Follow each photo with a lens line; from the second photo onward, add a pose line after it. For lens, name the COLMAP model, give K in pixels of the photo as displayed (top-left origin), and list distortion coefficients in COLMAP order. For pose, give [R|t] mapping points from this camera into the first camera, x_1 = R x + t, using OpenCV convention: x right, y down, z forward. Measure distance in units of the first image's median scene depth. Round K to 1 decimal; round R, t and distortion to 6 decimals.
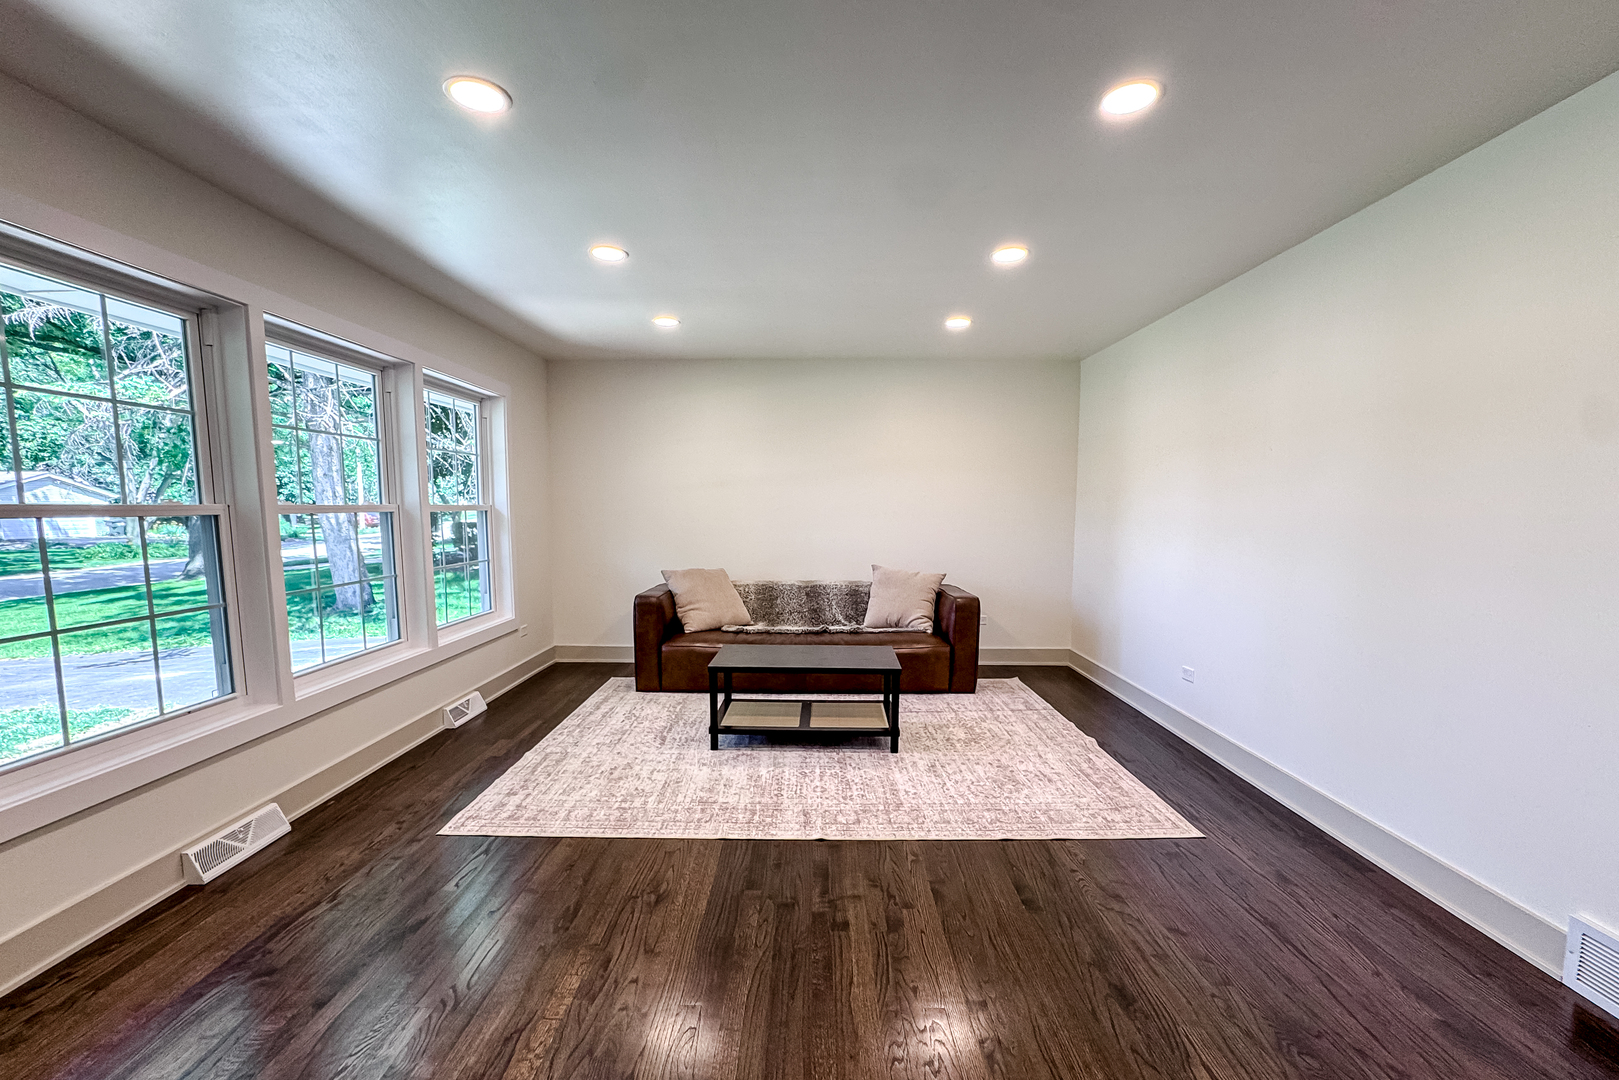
lens RADIAL K [[673.7, 0, 803.6], [0, 673.7, 586.5], [0, 0, 1]] dist [-0.050138, 0.018493]
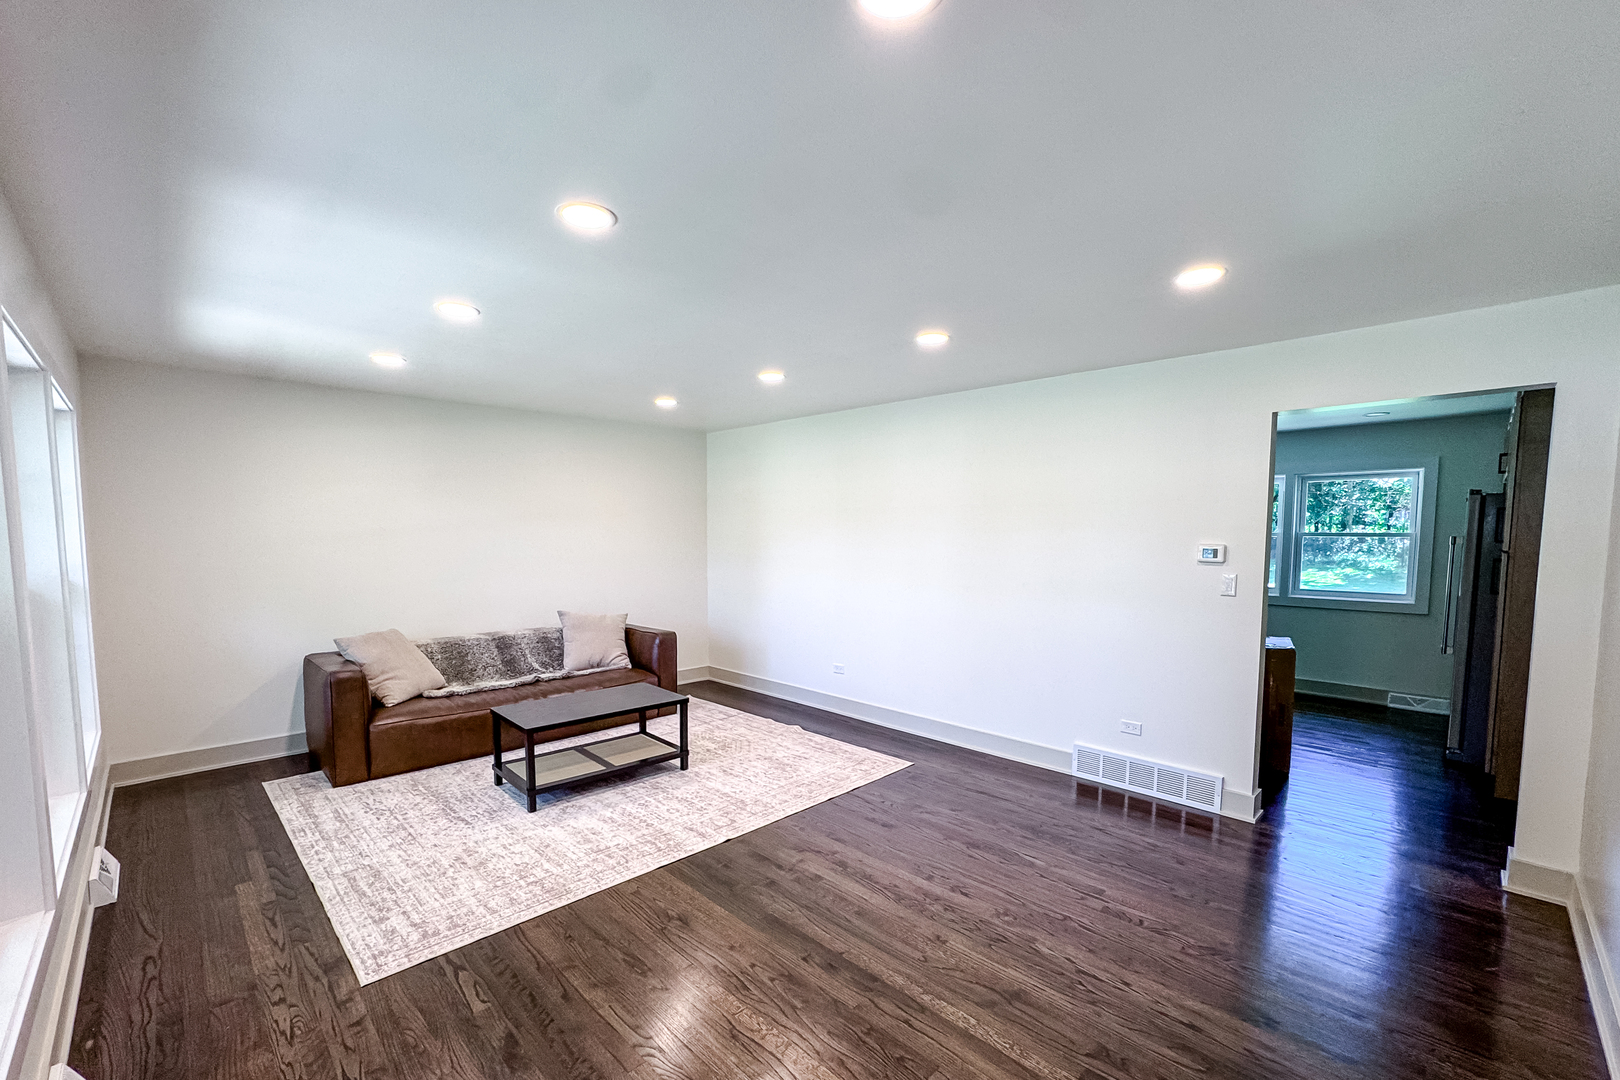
lens RADIAL K [[674.1, 0, 804.1], [0, 674.1, 586.6], [0, 0, 1]] dist [-0.050138, 0.018493]
pose [[0.698872, -0.056605, 0.713004, -0.469013], [0.083694, 0.996487, -0.002925, -0.044668], [-0.710334, 0.061718, 0.701154, 0.009302]]
